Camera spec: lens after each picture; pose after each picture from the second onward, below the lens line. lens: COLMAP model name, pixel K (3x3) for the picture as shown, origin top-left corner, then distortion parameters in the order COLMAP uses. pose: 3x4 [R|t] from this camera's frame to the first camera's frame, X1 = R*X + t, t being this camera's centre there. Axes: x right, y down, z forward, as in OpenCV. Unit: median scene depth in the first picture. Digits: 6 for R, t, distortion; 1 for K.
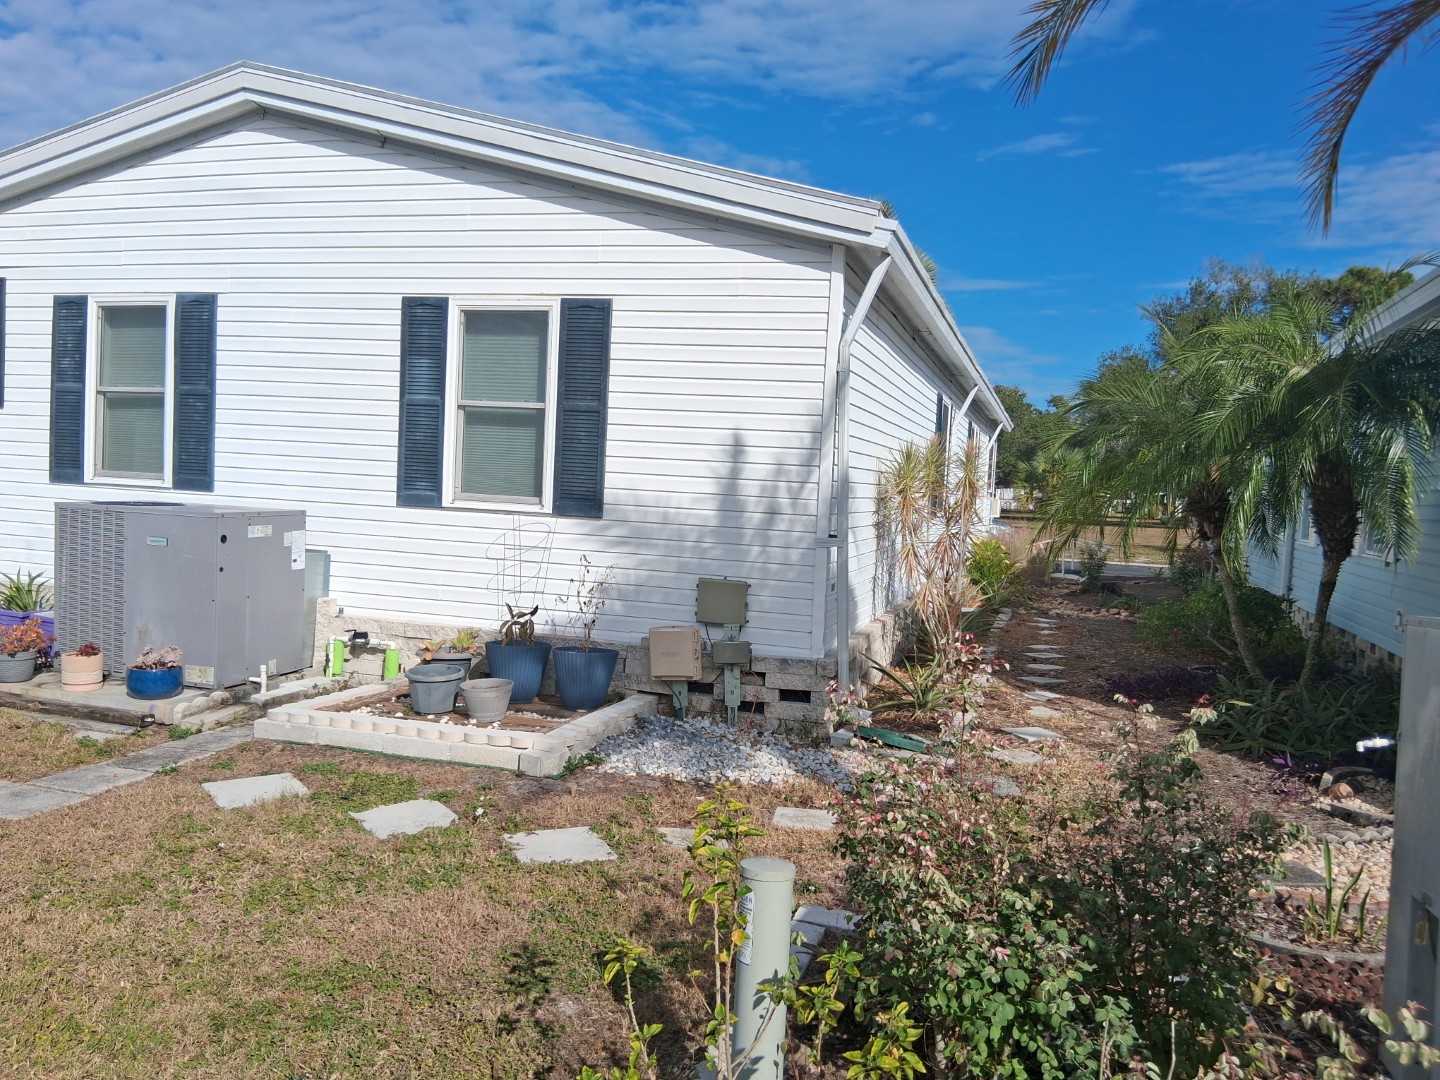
lens RADIAL K [[1087.0, 0, 729.9], [0, 1087.0, 537.9], [0, 0, 1]] dist [0.055534, -0.072218]
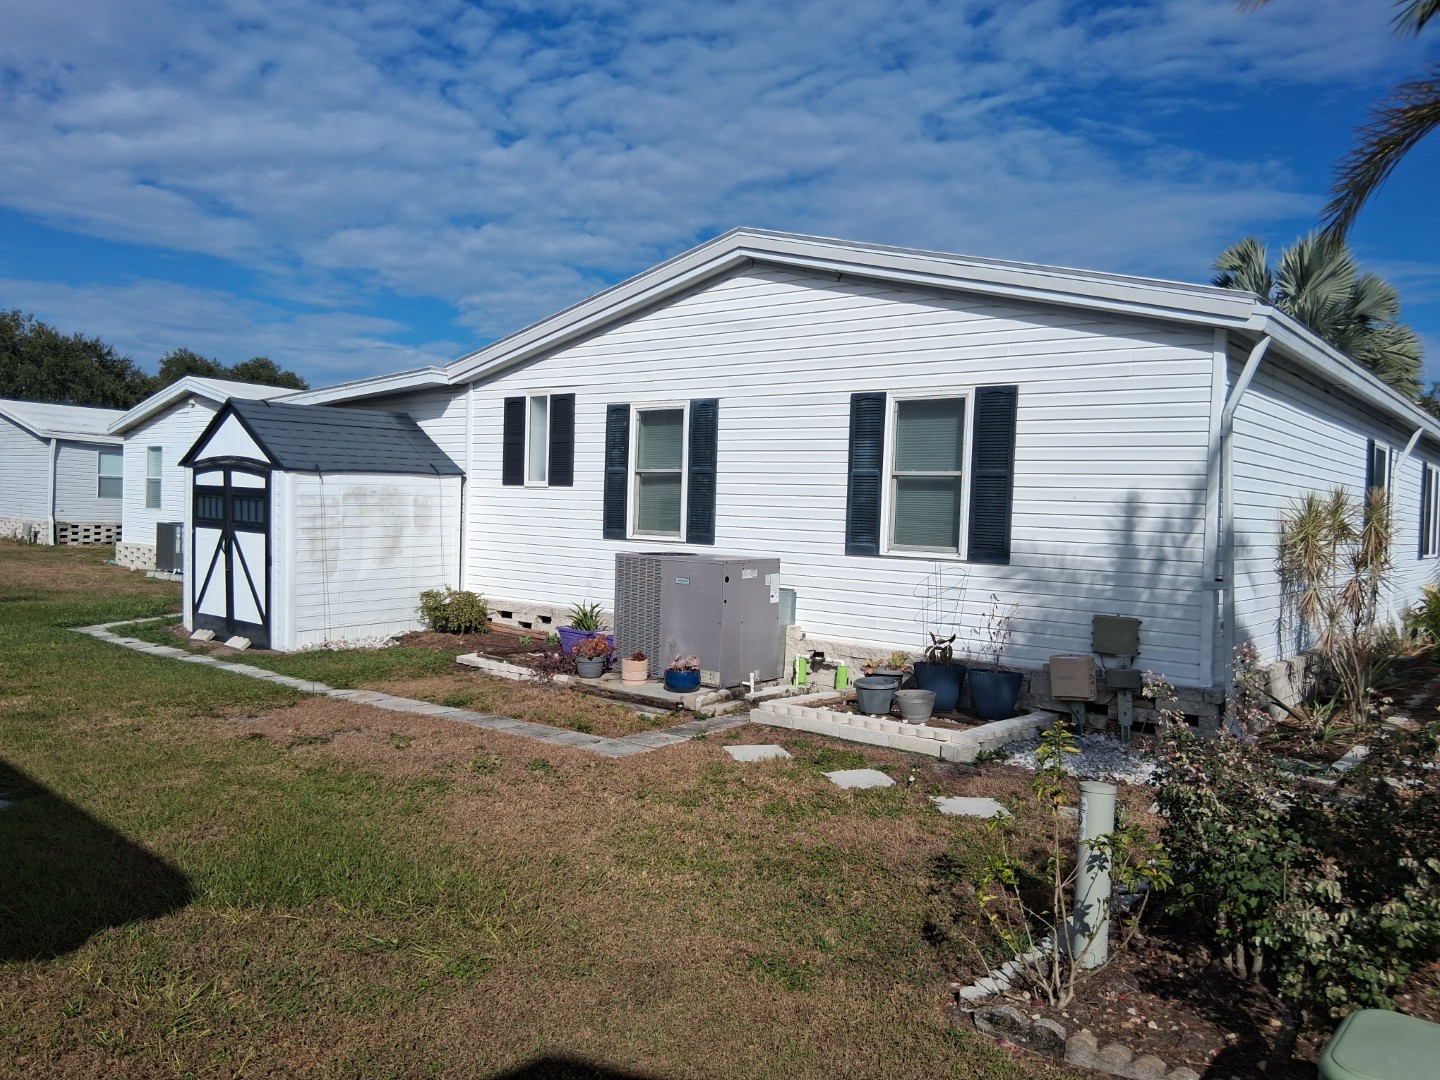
lens RADIAL K [[1087.0, 0, 710.5], [0, 1087.0, 548.8], [0, 0, 1]] dist [0.055534, -0.072218]
pose [[0.920412, -0.005759, -0.390908, 0.052978], [-0.007361, 0.999459, -0.032057, 0.006320], [0.390881, 0.032383, 0.919871, -0.258292]]
